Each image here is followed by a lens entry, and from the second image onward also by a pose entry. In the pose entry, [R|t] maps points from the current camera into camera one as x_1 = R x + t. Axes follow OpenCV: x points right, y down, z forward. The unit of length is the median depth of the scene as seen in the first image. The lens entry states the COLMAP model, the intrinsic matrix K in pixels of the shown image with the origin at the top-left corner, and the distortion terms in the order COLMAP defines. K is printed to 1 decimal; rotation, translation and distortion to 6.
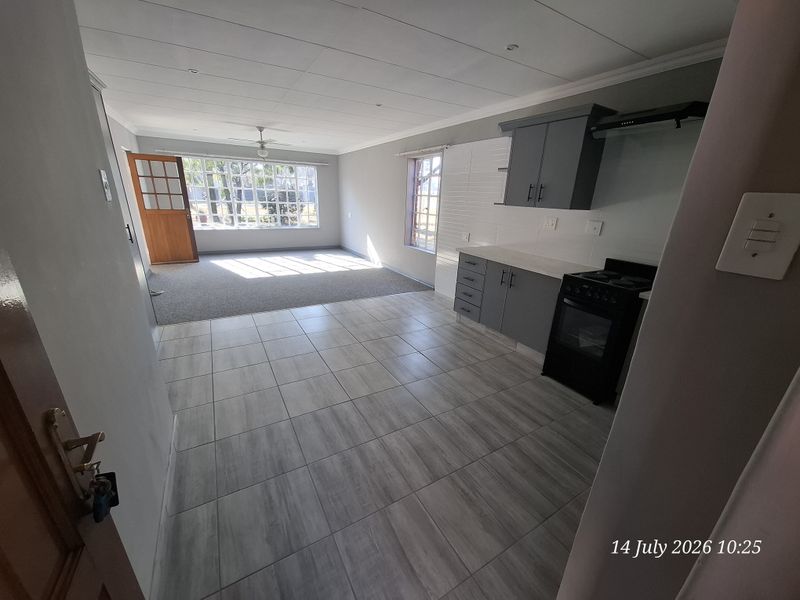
lens RADIAL K [[316.6, 0, 400.9], [0, 316.6, 302.4], [0, 0, 1]] dist [-0.009690, -0.000485]
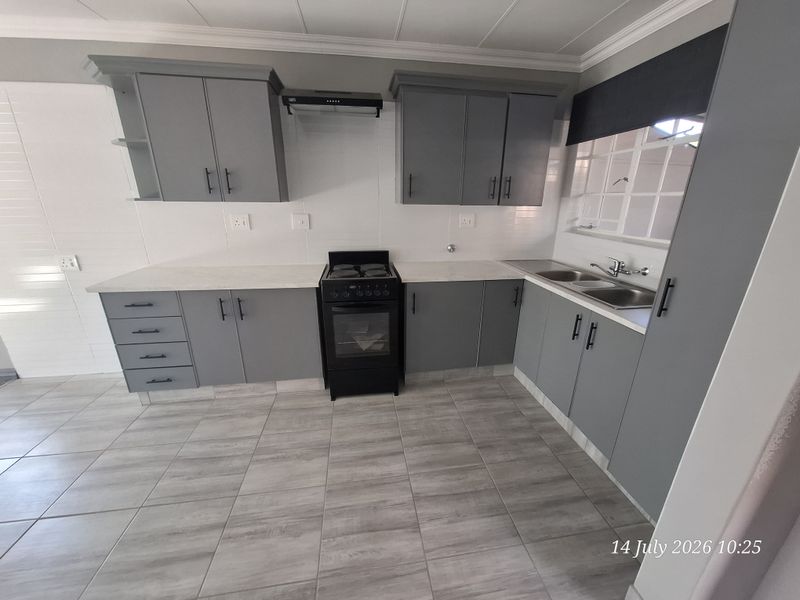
lens RADIAL K [[316.6, 0, 404.4], [0, 316.6, 302.7], [0, 0, 1]] dist [-0.009690, -0.000485]
pose [[0.355249, -0.326678, 0.875831, -0.128124], [0.302182, 0.926773, 0.223110, -0.131475], [-0.884581, 0.185401, 0.427951, 0.394138]]
